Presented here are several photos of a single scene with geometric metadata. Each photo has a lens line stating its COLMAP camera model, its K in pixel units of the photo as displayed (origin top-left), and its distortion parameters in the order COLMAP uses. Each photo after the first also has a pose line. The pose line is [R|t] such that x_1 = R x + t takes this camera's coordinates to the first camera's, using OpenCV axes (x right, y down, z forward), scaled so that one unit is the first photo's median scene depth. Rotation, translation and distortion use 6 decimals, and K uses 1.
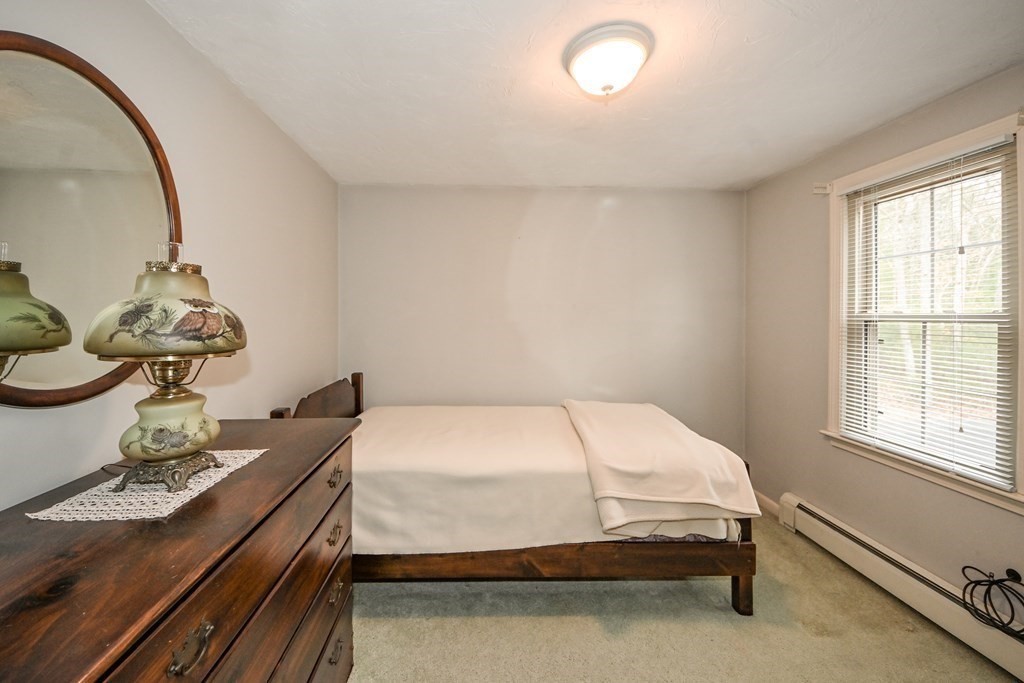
lens RADIAL K [[366.1, 0, 512.2], [0, 366.1, 321.3], [0, 0, 1]] dist [0.000304, -0.000052]
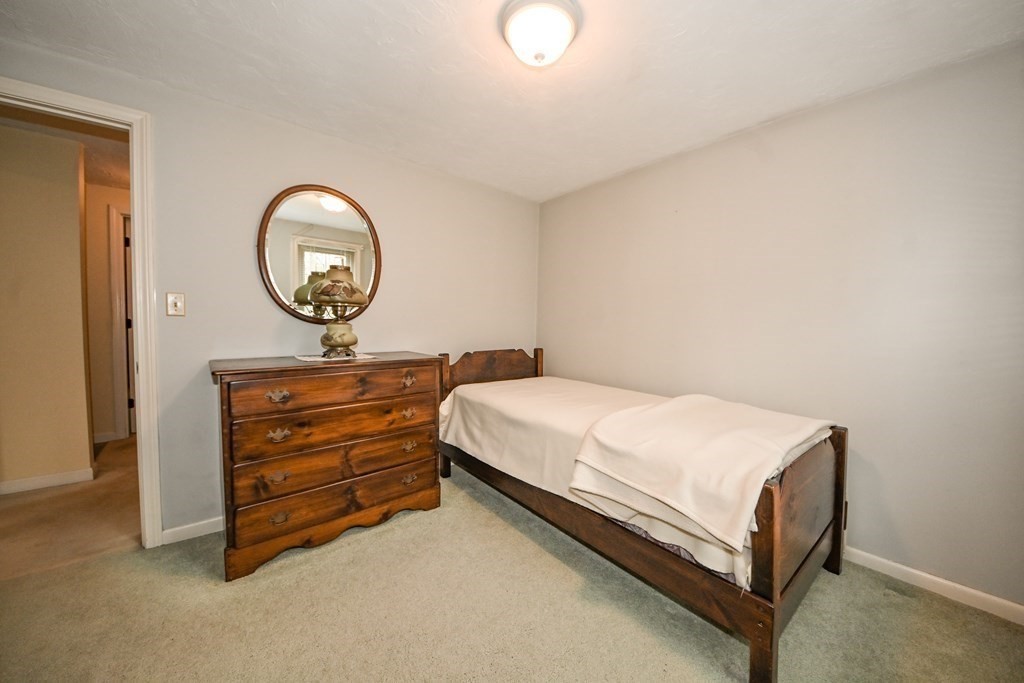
lens RADIAL K [[377.7, 0, 512.0], [0, 377.7, 341.5], [0, 0, 1]] dist [-0.000651, -0.000267]
pose [[0.605262, 0.051106, -0.794384, 0.926617], [-0.030130, 0.998693, 0.041293, 0.102191], [0.795456, -0.001058, 0.606011, 0.195916]]
